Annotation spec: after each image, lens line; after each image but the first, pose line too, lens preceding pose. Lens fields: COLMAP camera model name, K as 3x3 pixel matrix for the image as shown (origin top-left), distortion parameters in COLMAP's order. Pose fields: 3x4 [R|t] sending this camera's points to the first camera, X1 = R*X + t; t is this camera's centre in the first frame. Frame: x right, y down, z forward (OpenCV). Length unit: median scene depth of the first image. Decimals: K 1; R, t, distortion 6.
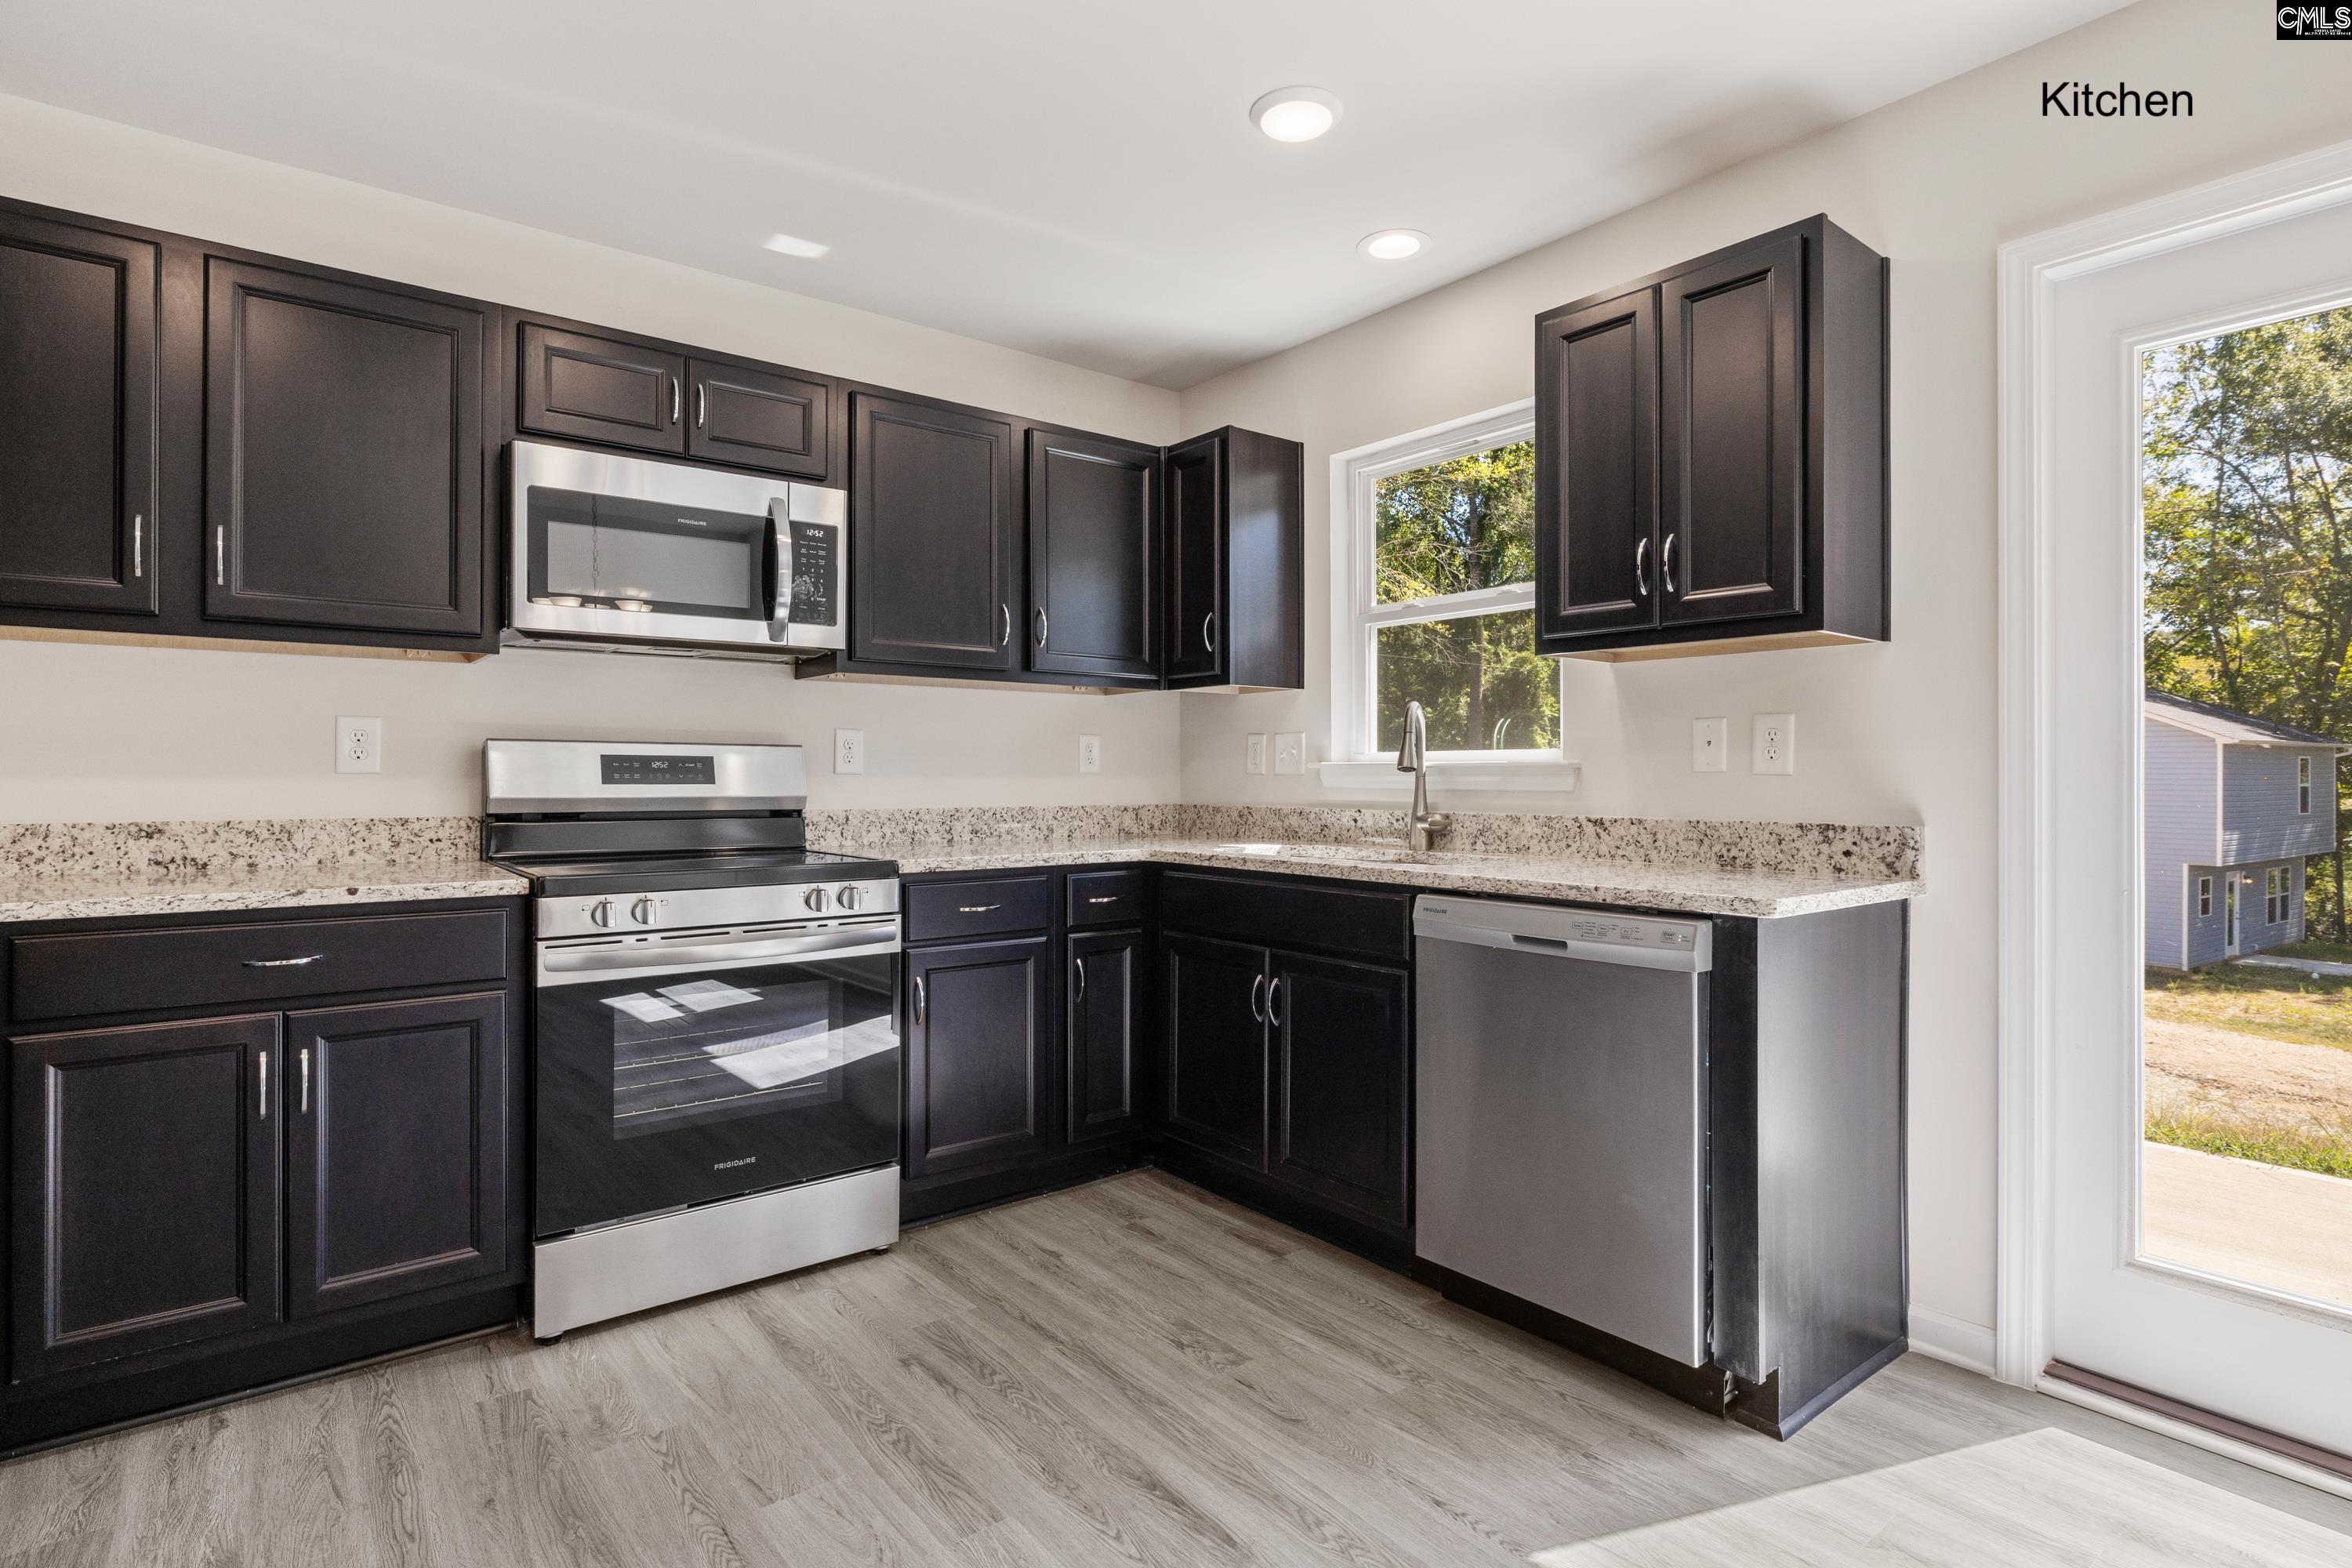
lens RADIAL K [[1185.8, 0, 1175.2], [0, 1185.8, 776.0], [0, 0, 1]] dist [0.001296, -0.000127]
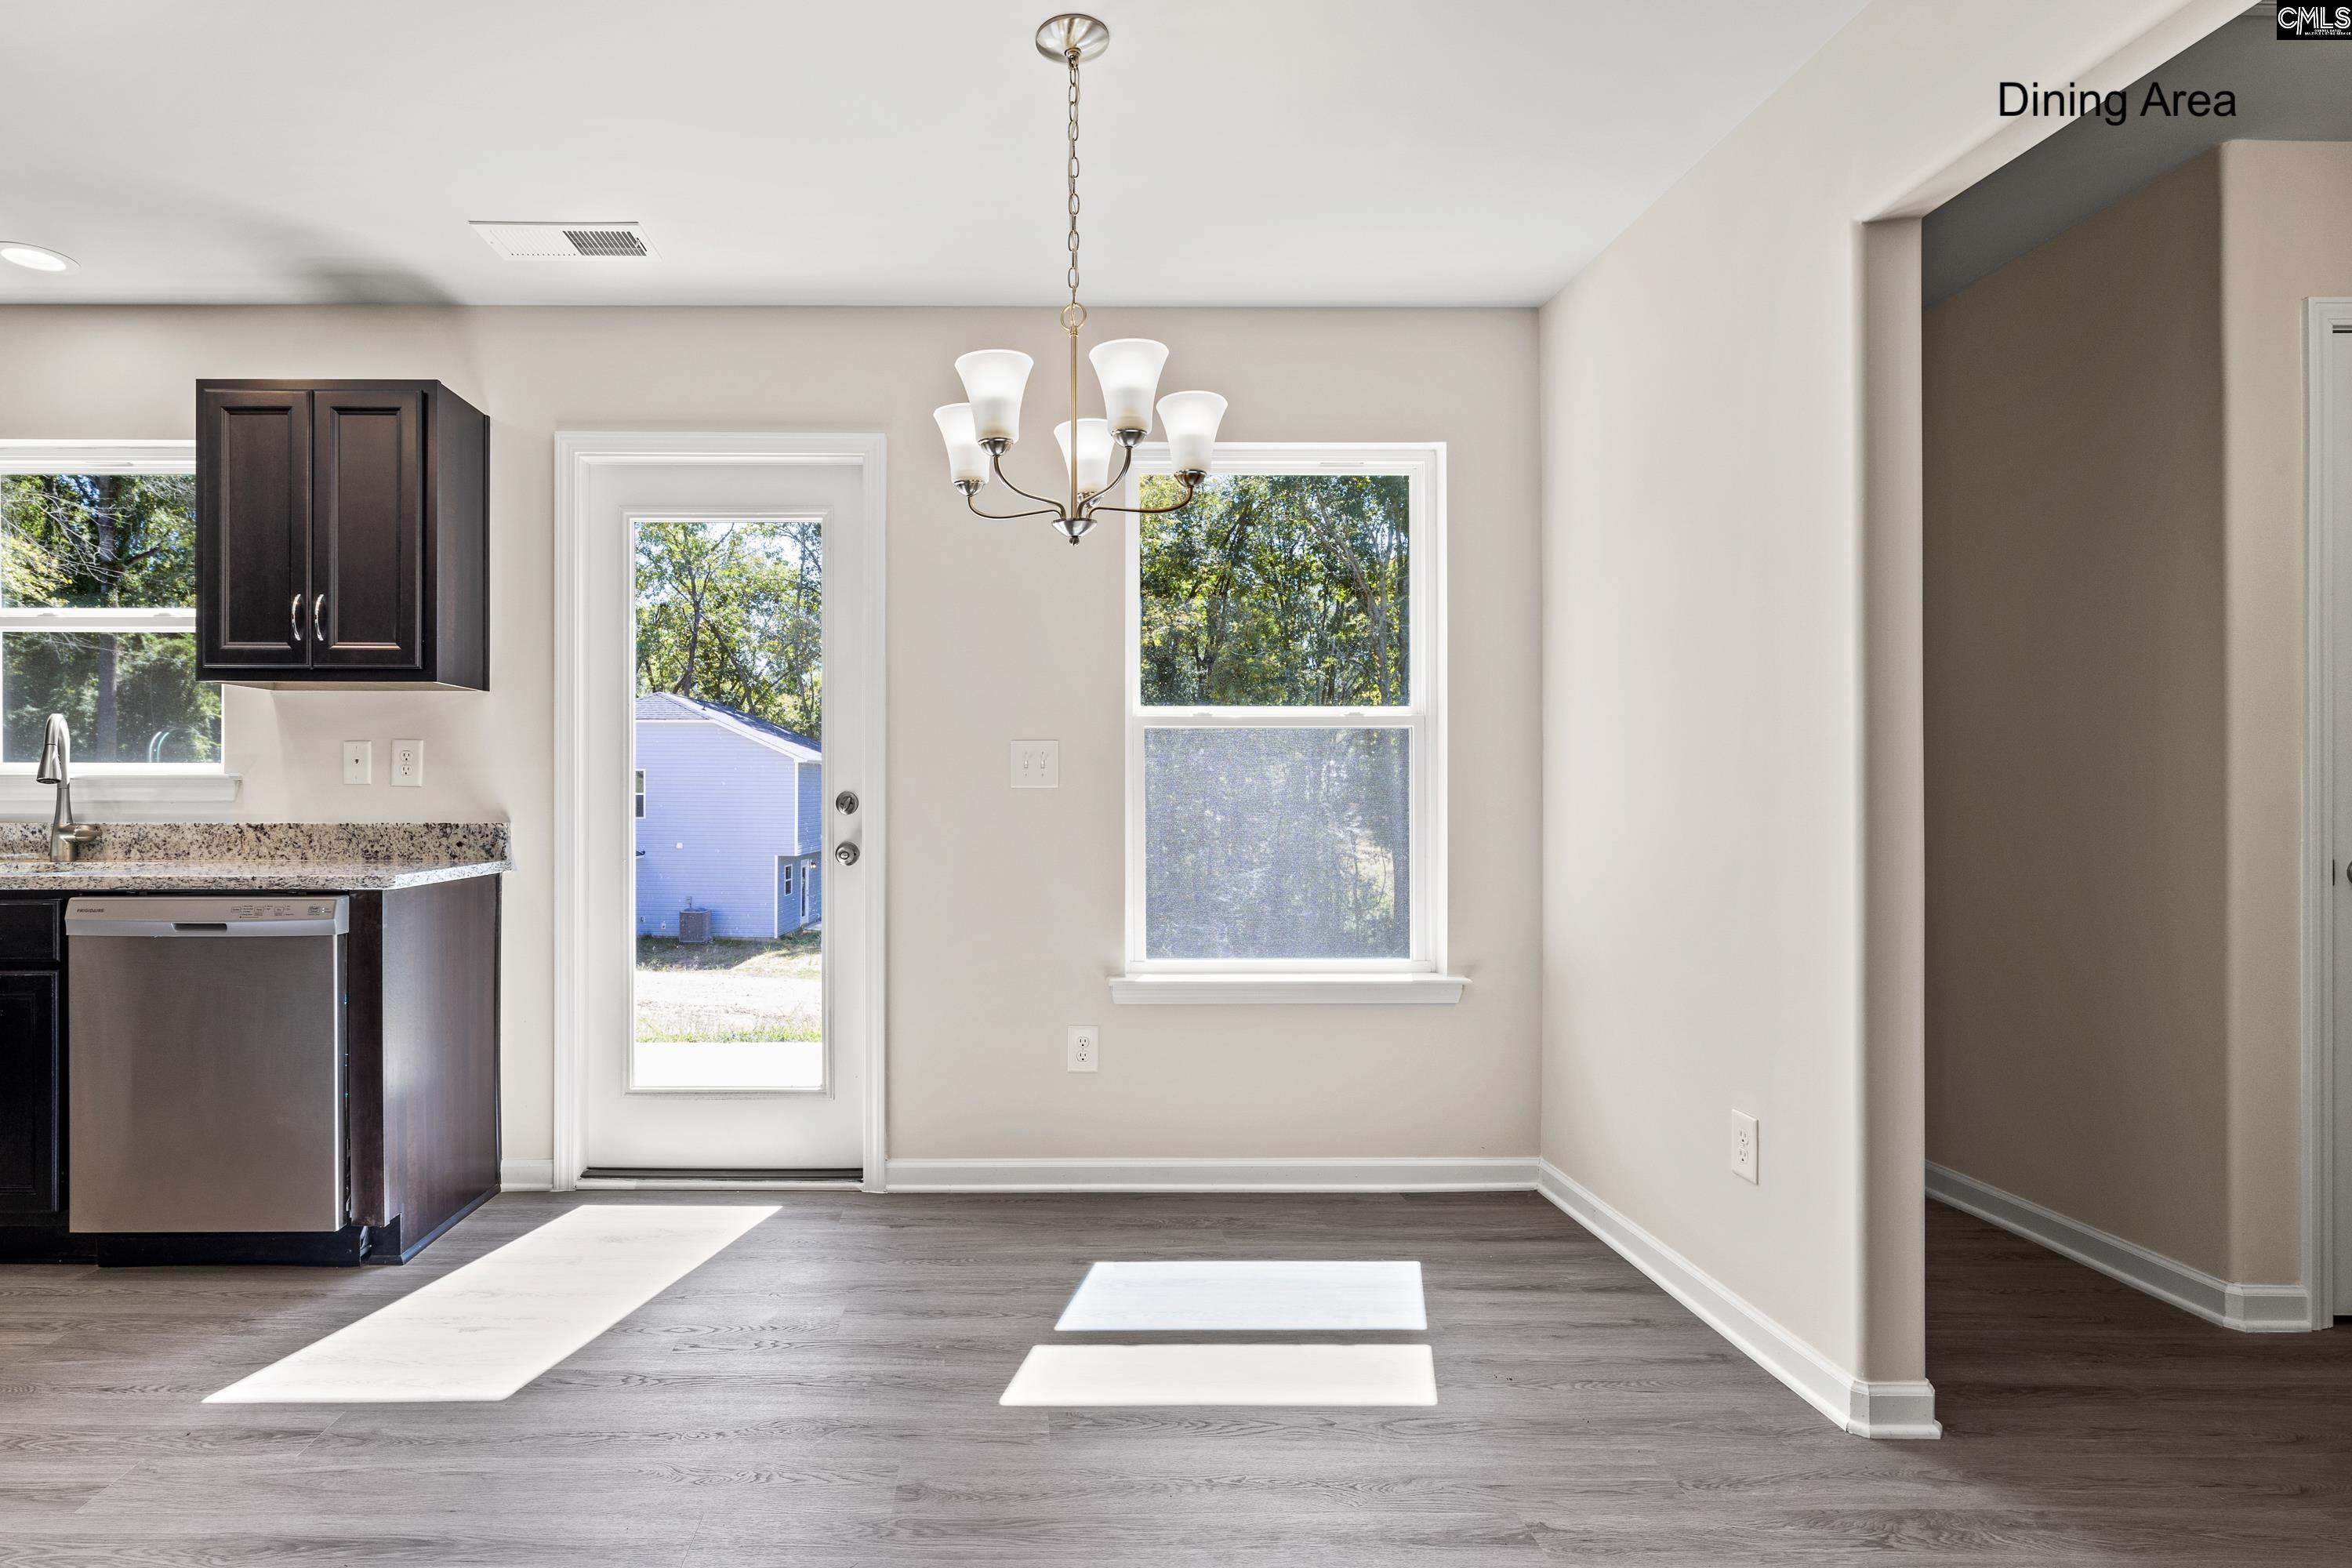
lens RADIAL K [[1409.6, 0, 1172.3], [0, 1409.6, 786.7], [0, 0, 1]] dist [-0.015309, 0.003015]
pose [[0.616020, 0.000095, 0.787730, -0.192364], [0.000685, 1.000000, -0.000657, 0.000736], [-0.787730, 0.000944, 0.616020, -0.612989]]
